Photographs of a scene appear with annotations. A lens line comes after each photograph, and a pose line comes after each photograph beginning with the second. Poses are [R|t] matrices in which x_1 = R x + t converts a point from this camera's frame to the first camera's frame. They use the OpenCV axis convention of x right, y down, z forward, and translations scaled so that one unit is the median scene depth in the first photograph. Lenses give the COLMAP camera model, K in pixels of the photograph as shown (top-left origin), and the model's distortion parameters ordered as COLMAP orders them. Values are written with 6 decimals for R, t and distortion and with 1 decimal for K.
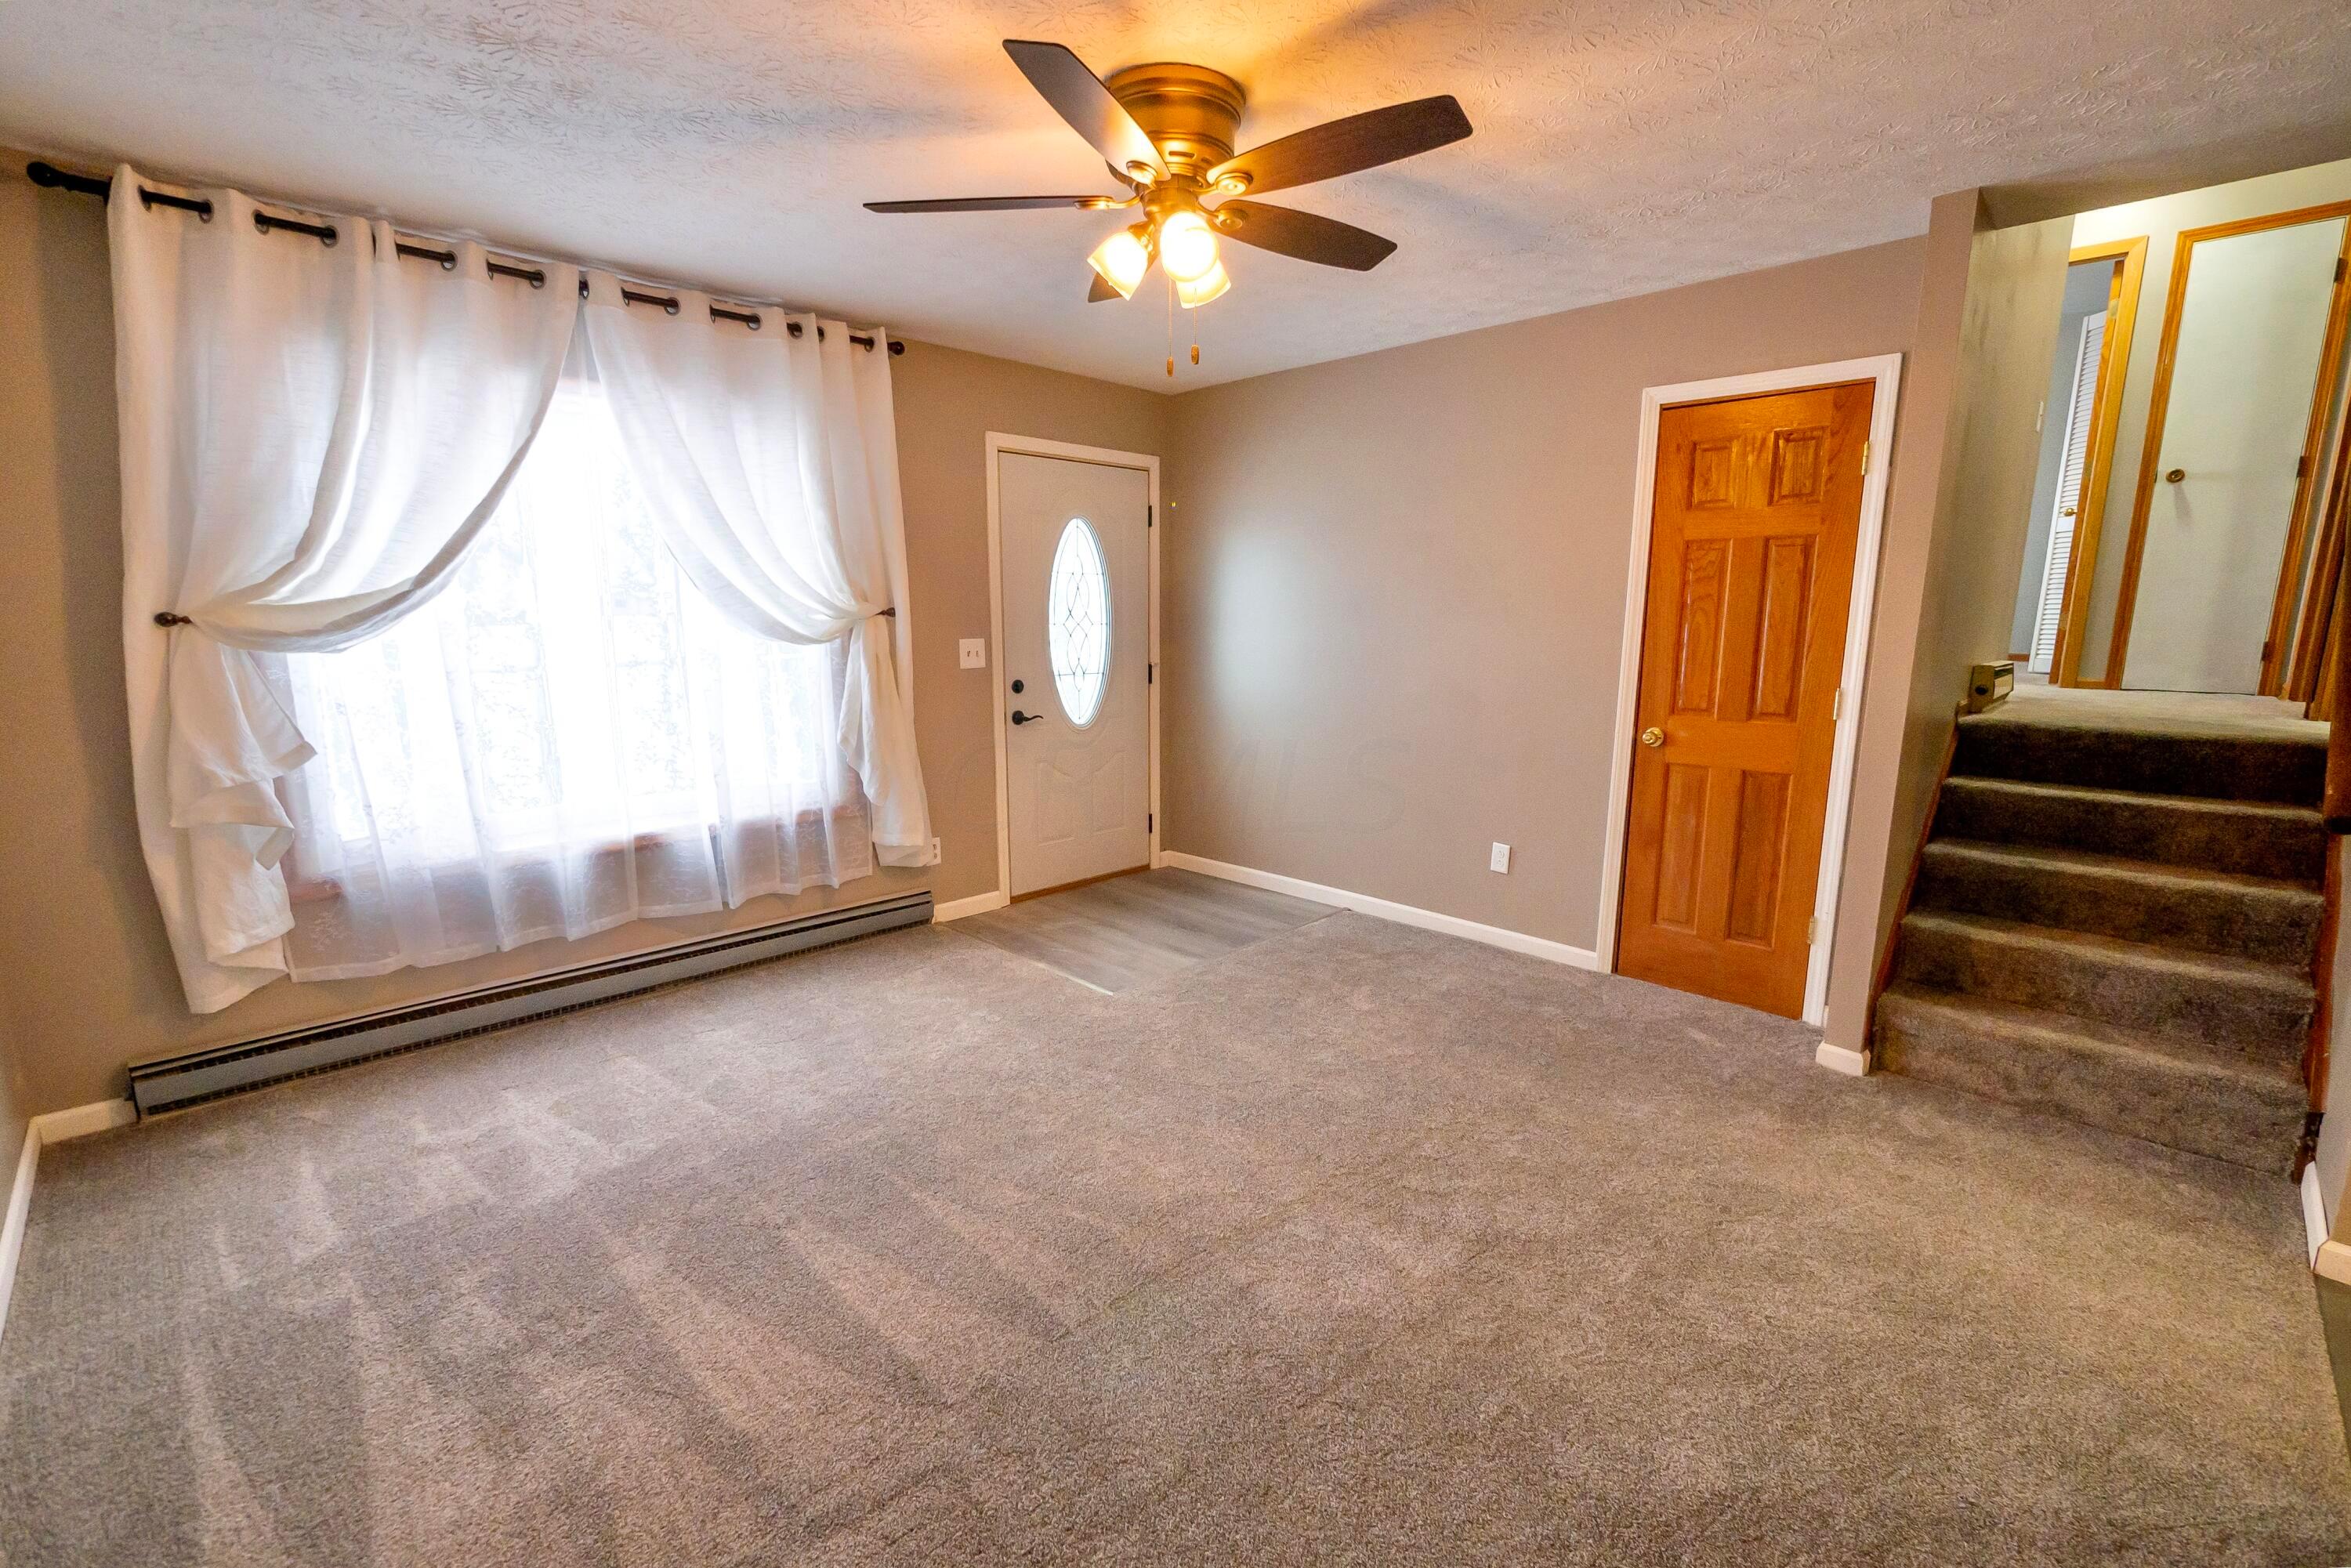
lens RADIAL K [[989.4, 0, 1175.4], [0, 989.4, 793.4], [0, 0, 1]] dist [-0.014370, 0.000206]
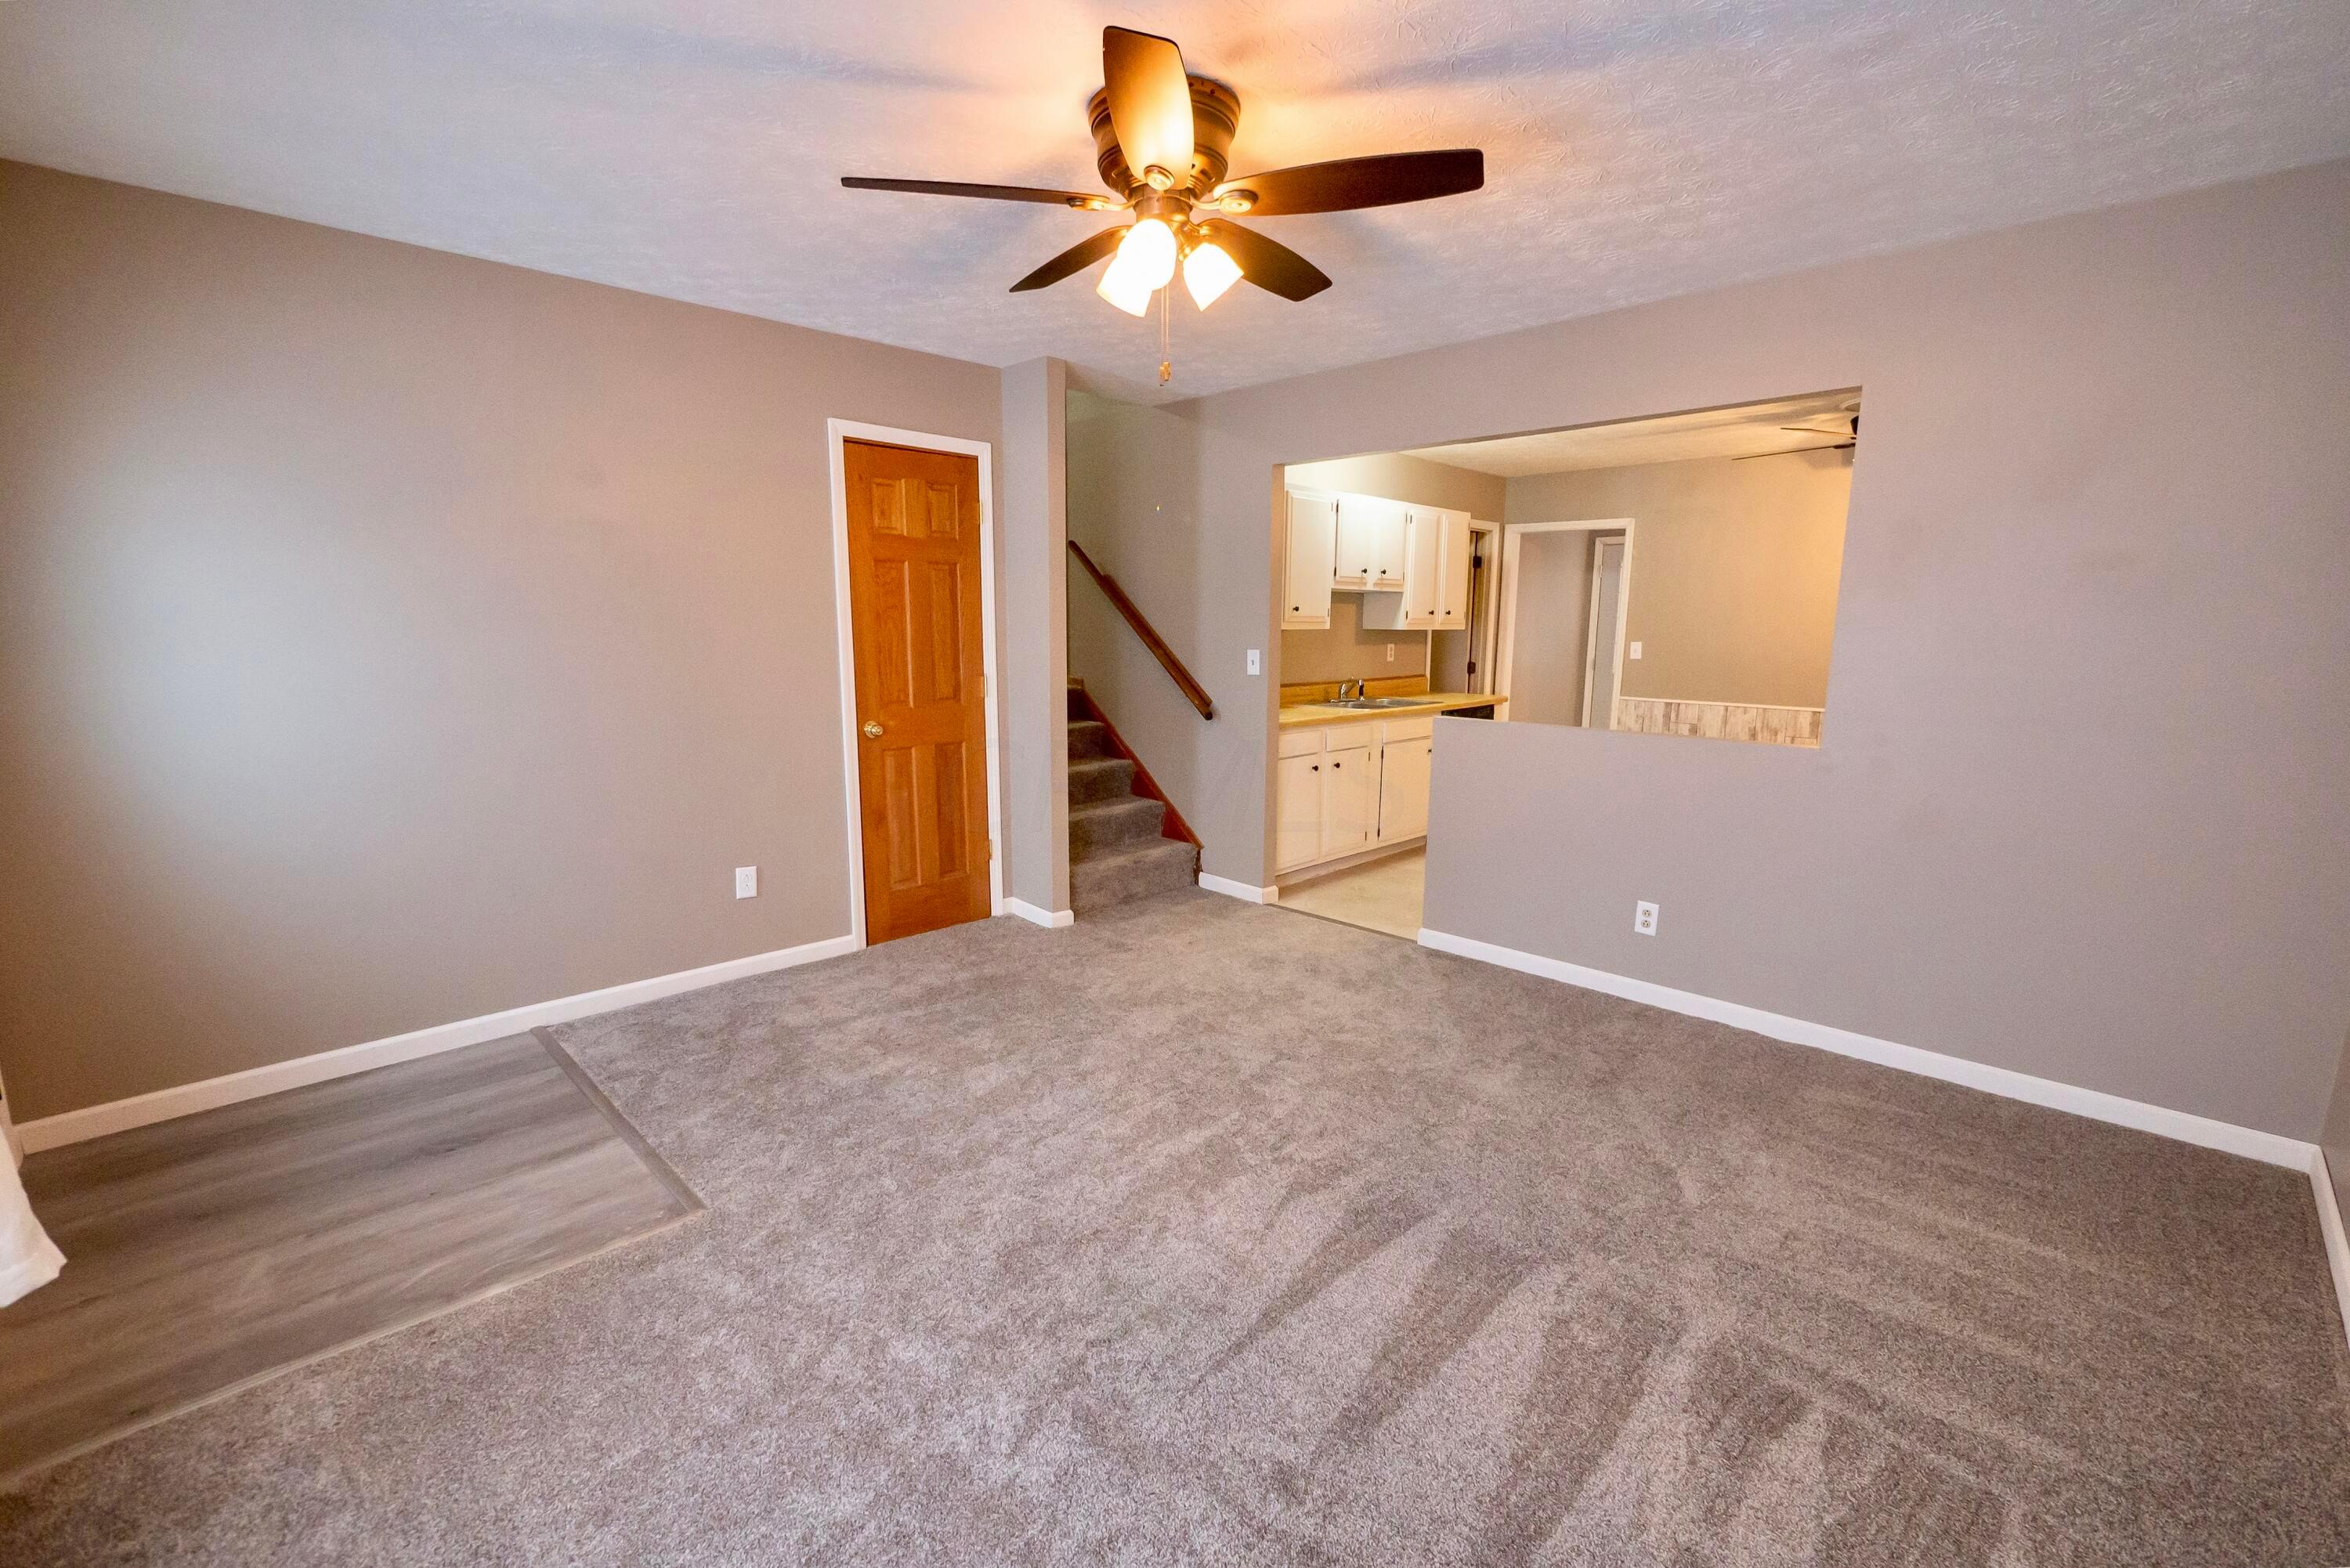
lens RADIAL K [[997.2, 0, 1167.9], [0, 997.2, 792.5], [0, 0, 1]] dist [-0.011989, 0.000390]
pose [[0.010032, -0.171182, 0.985188, -0.647512], [0.174574, 0.970407, 0.166836, -0.116942], [-0.984593, 0.170315, 0.039619, 0.617699]]
